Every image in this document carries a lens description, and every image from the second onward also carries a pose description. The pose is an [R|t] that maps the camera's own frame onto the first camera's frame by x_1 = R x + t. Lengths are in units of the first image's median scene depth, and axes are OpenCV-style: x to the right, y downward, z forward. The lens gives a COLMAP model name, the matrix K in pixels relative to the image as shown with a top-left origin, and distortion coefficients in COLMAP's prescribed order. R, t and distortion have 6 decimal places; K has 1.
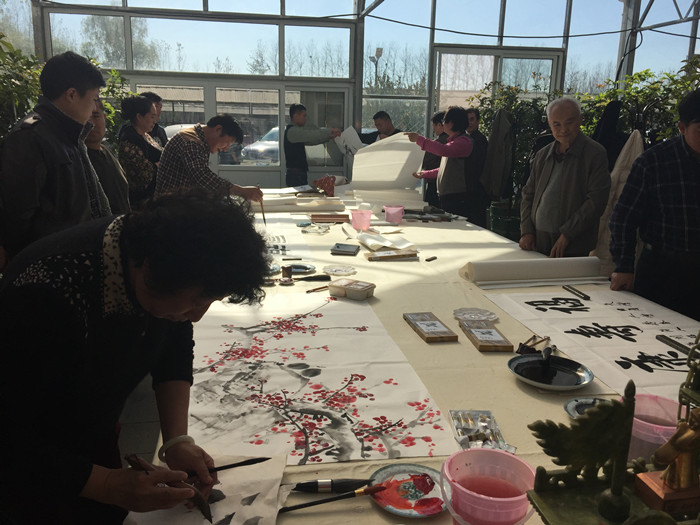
lens RADIAL K [[591.5, 0, 350.0], [0, 591.5, 262.5], [0, 0, 1]] dist [0.082161, -0.119603]
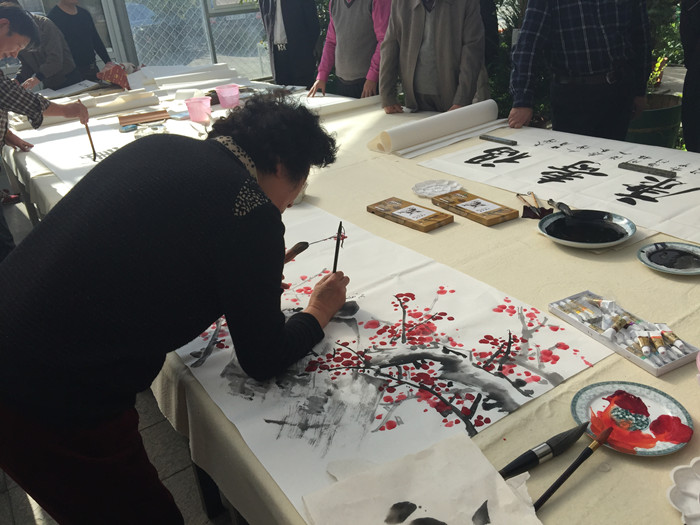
lens RADIAL K [[591.5, 0, 350.0], [0, 591.5, 262.5], [0, 0, 1]] dist [0.082161, -0.119603]
pose [[0.903771, -0.271923, 0.330539, -0.295180], [0.200952, 0.951425, 0.233255, -0.049018], [-0.377911, -0.144386, 0.914514, 0.300619]]
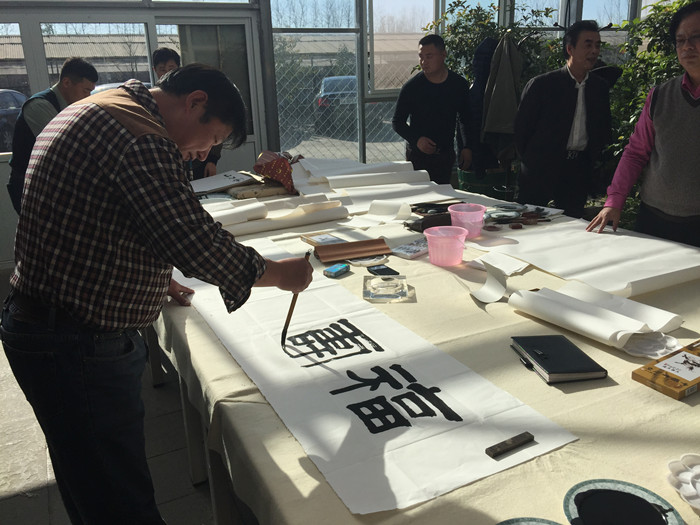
lens RADIAL K [[591.5, 0, 350.0], [0, 591.5, 262.5], [0, 0, 1]] dist [0.082161, -0.119603]
pose [[0.955021, -0.141358, 0.260677, -0.467917], [0.121400, 0.988403, 0.091219, -0.274150], [-0.270548, -0.055470, 0.961107, 1.237483]]
